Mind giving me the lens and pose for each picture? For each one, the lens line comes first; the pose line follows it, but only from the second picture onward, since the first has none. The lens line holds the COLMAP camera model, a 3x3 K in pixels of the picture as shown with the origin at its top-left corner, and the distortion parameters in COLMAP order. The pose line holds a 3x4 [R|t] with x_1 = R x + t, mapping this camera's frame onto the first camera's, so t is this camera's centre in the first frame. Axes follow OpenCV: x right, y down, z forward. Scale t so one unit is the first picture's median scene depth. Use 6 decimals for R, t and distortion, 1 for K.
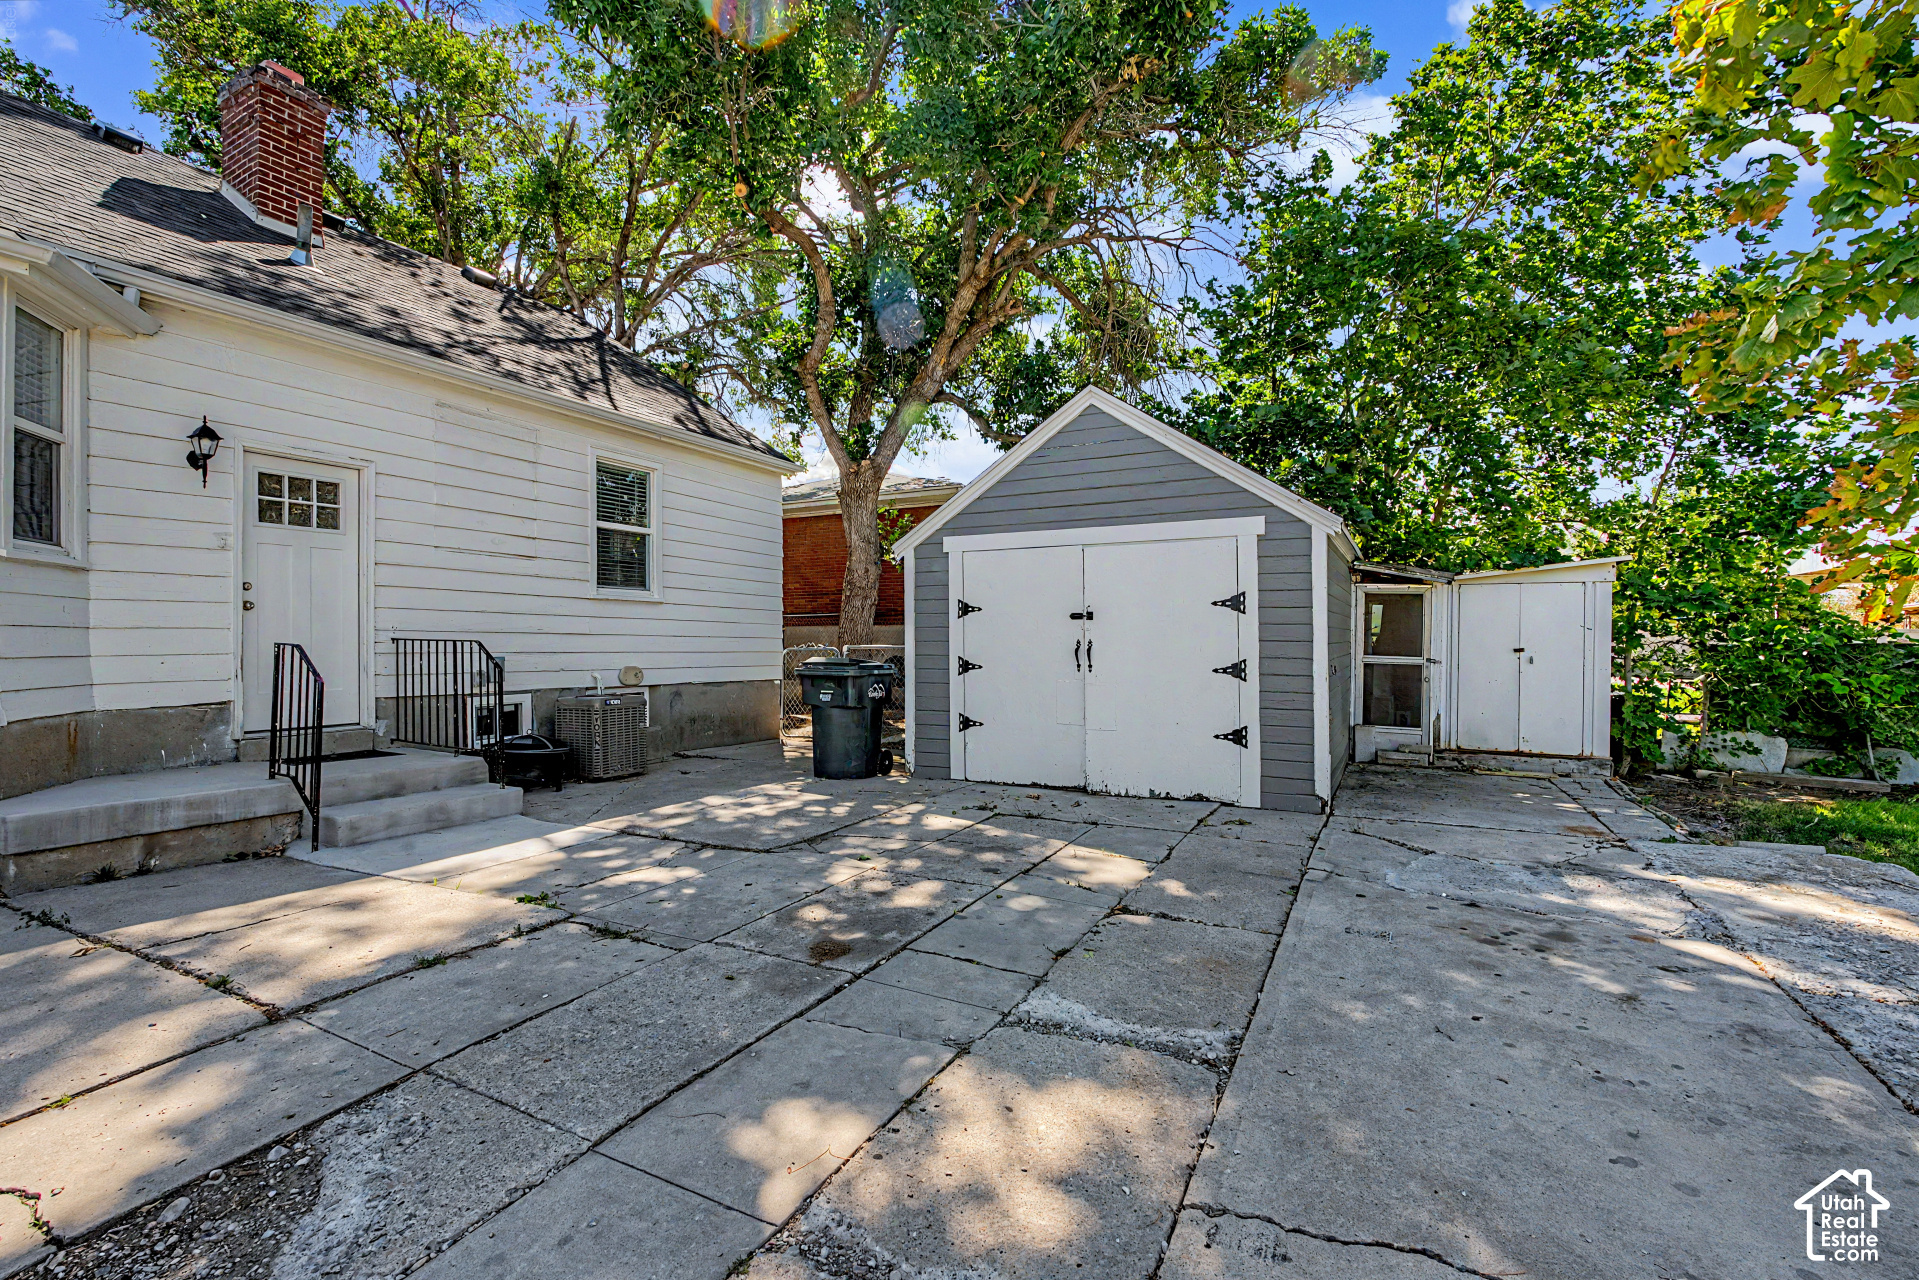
lens RADIAL K [[874.1, 0, 957.6], [0, 874.1, 642.9], [0, 0, 1]] dist [-0.004980, -0.000075]
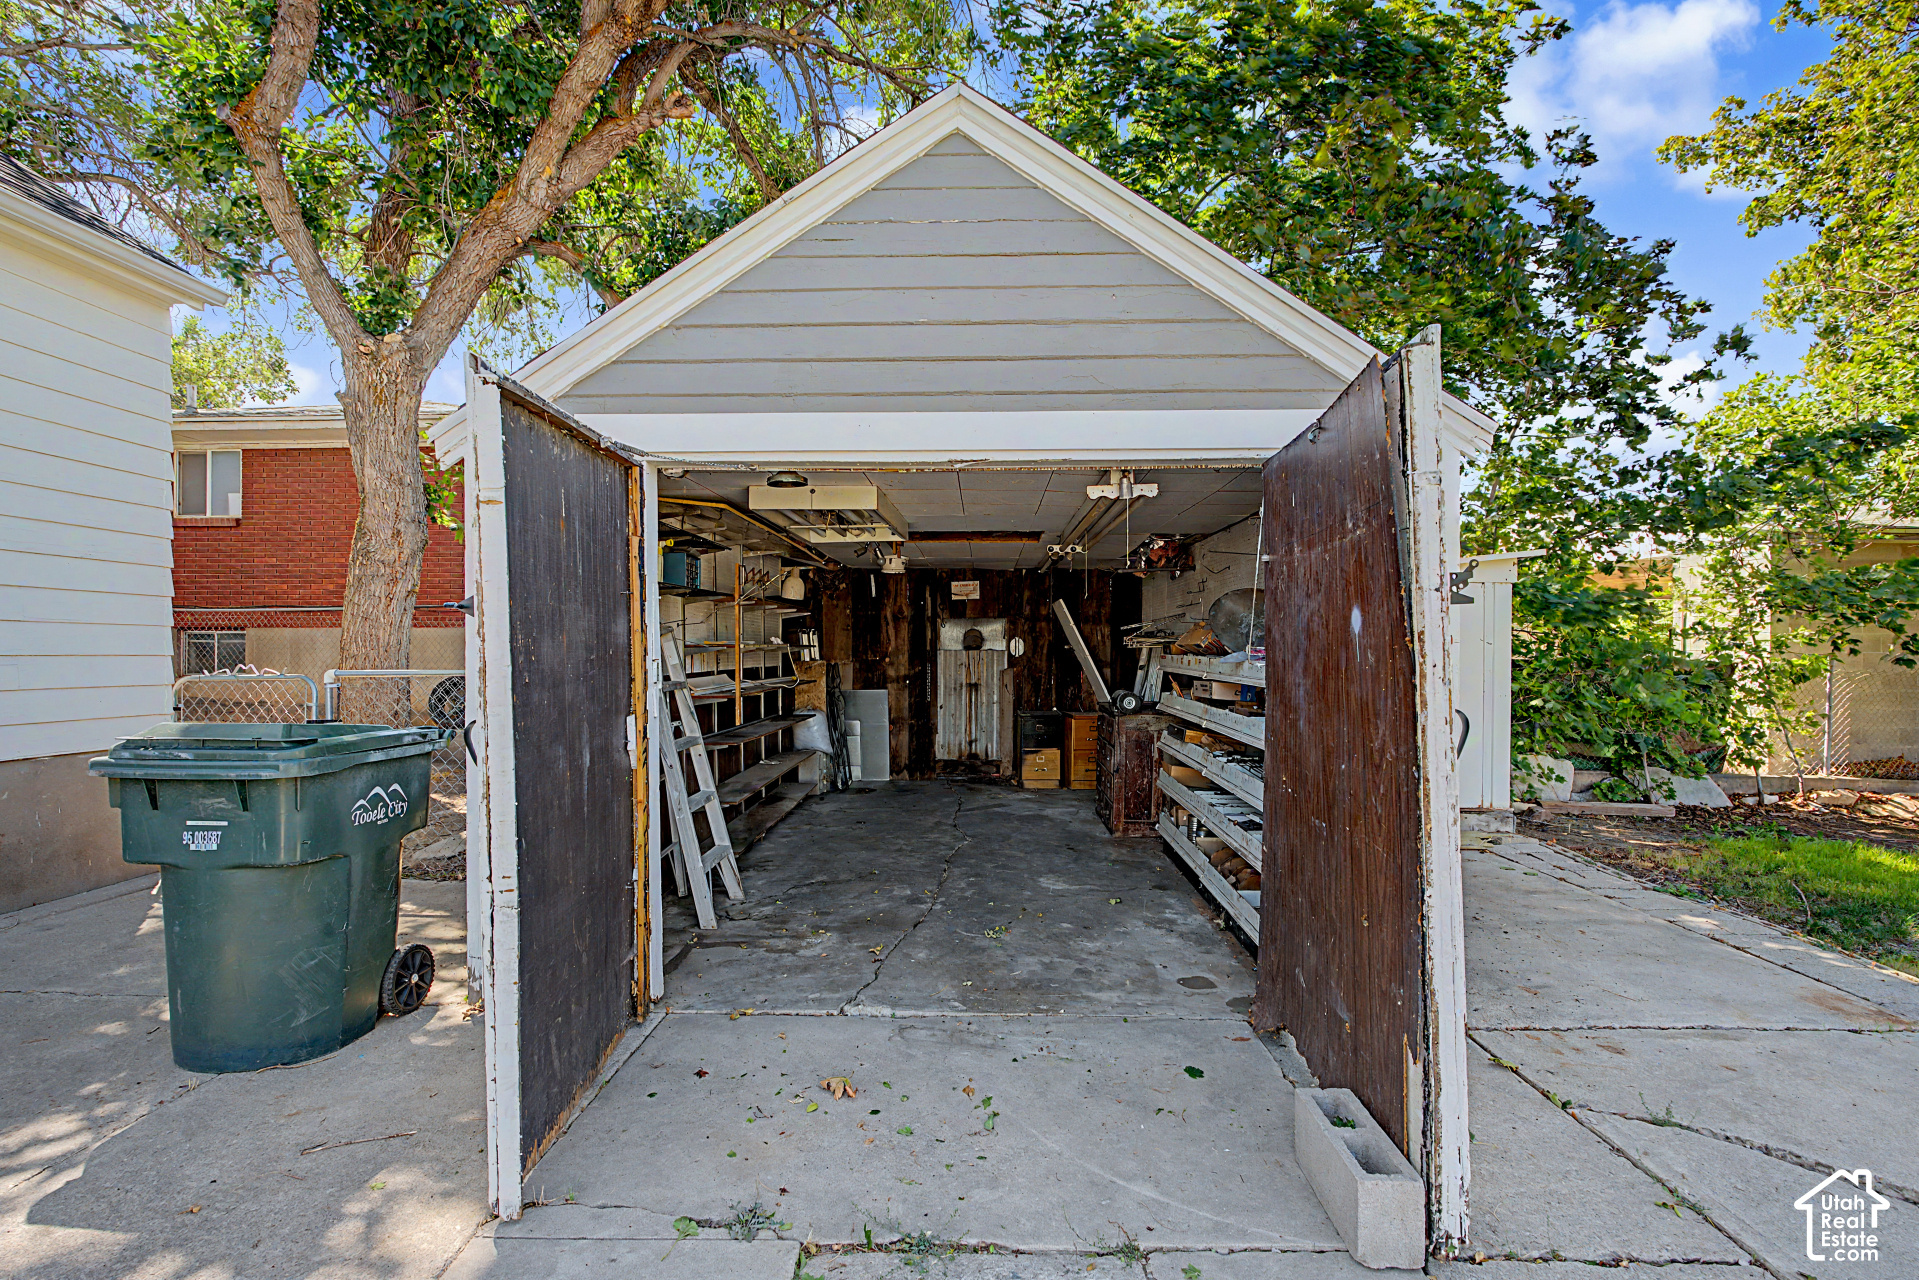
lens RADIAL K [[874.1, 0, 958.9], [0, 874.1, 638.6], [0, 0, 1]] dist [-0.004980, -0.000075]
pose [[0.900491, 0.005088, 0.434845, -0.022086], [-0.000162, 0.999935, -0.011365, -0.007316], [-0.434875, 0.010164, 0.900434, 0.372185]]
